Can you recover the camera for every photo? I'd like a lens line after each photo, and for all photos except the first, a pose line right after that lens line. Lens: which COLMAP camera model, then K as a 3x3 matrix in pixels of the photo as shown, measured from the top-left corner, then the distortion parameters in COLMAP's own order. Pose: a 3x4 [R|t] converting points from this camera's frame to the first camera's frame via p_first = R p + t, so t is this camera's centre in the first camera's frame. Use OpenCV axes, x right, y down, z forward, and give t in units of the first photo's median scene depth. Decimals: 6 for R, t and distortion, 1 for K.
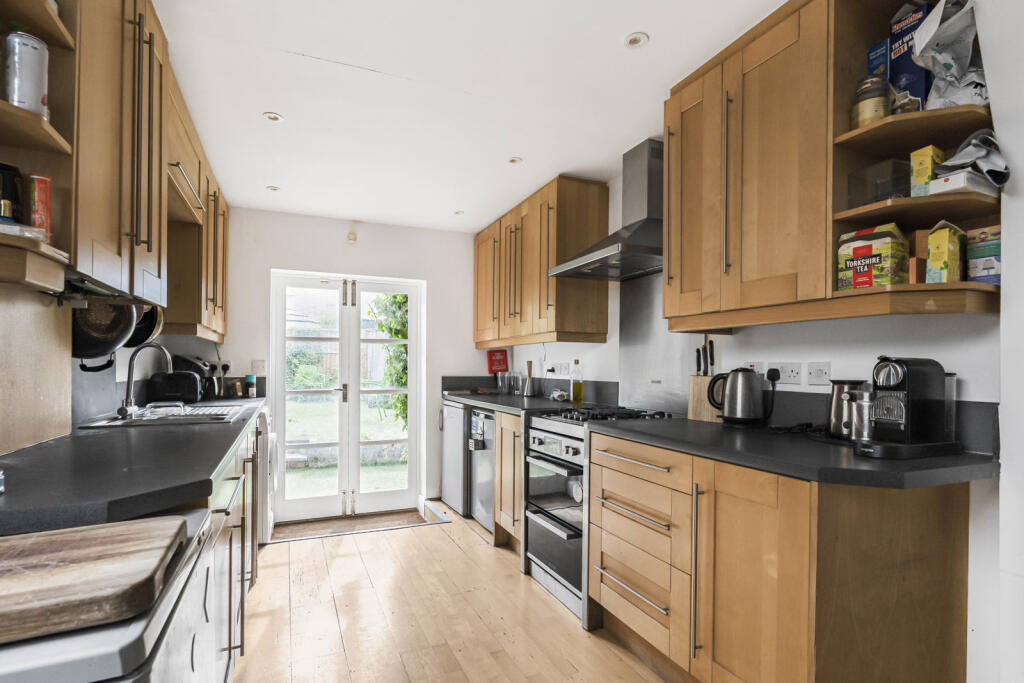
lens RADIAL K [[506.2, 0, 513.0], [0, 506.2, 364.5], [0, 0, 1]] dist [-0.004439, -0.000947]
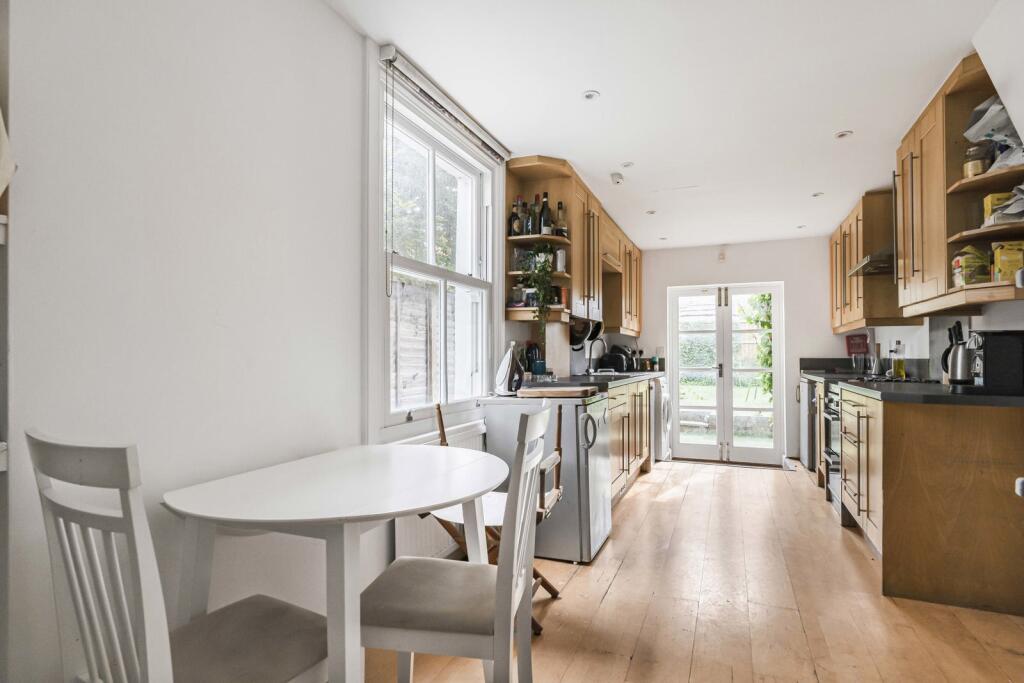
lens RADIAL K [[525.0, 0, 512.0], [0, 525.0, 341.5], [0, 0, 1]] dist [-0.000513, 0.000018]
pose [[0.685730, -0.028110, -0.727313, 0.378093], [0.006566, 0.999452, -0.032438, 0.024772], [0.727826, 0.017468, 0.685539, -0.457331]]
